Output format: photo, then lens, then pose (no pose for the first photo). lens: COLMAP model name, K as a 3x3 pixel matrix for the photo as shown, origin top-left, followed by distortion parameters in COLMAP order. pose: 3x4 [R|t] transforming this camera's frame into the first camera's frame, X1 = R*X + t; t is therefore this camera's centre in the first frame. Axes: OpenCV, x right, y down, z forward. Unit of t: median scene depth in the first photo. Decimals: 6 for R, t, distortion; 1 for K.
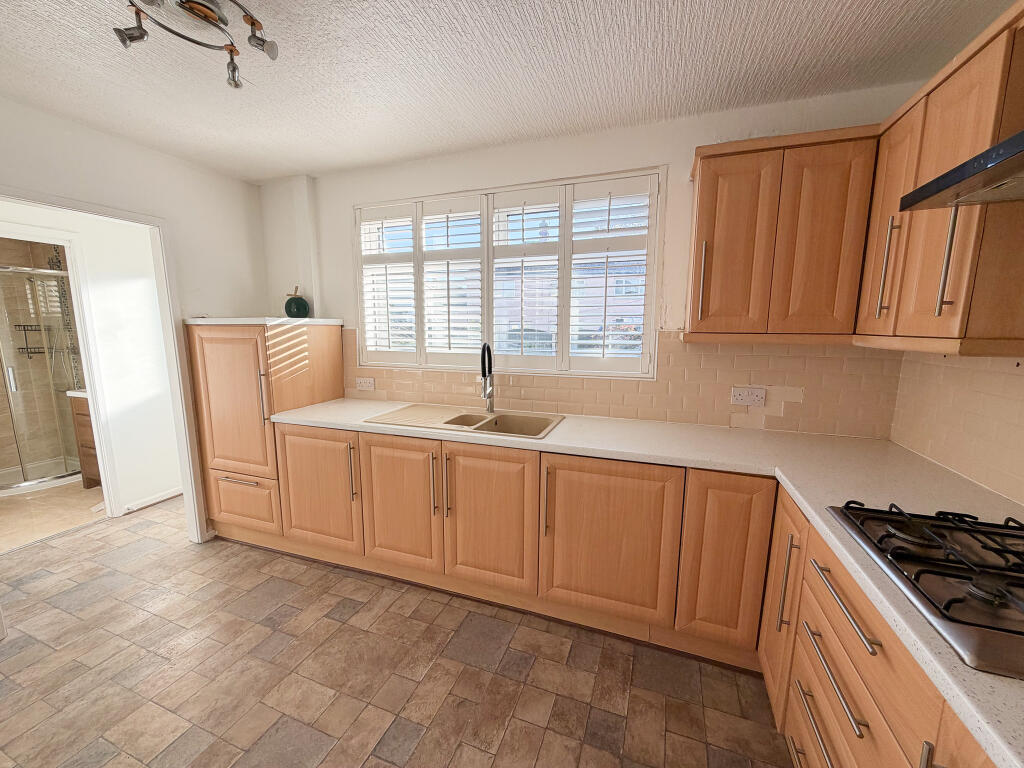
lens RADIAL K [[406.5, 0, 512.6], [0, 406.5, 389.5], [0, 0, 1]] dist [-0.003698, -0.000648]
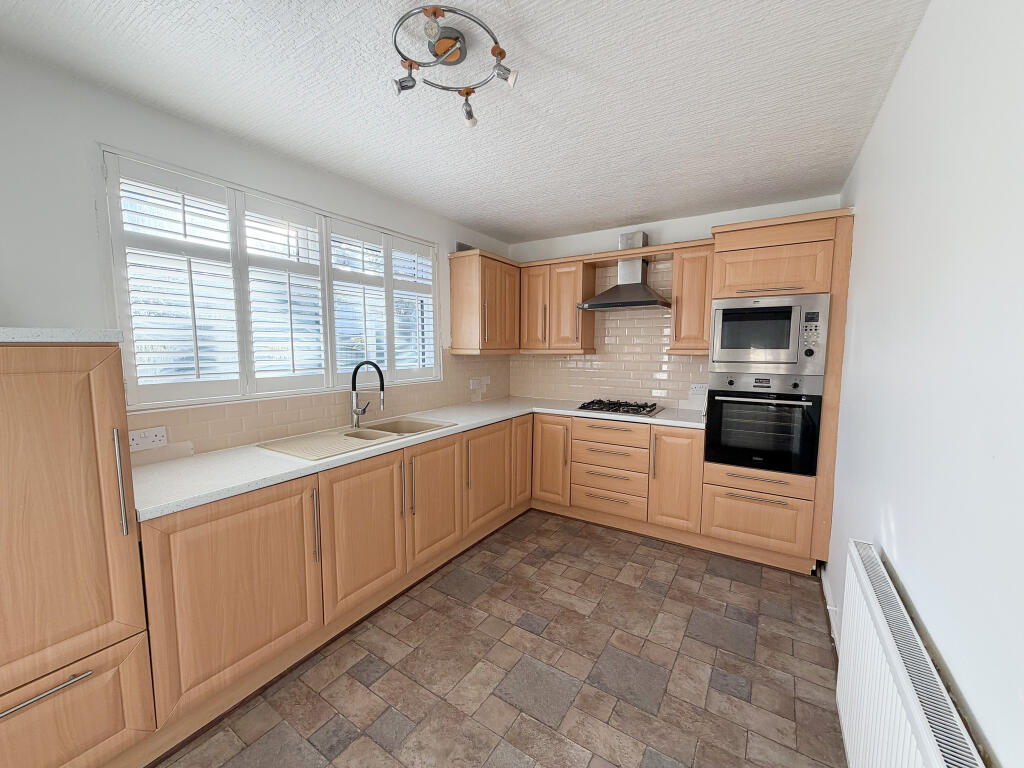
lens RADIAL K [[406.5, 0, 516.8], [0, 406.5, 383.7], [0, 0, 1]] dist [-0.003698, -0.000648]
pose [[0.203392, -0.095790, 0.974400, -1.070765], [0.145537, 0.987105, 0.066660, -0.071248], [-0.968220, 0.128253, 0.214711, 0.401867]]
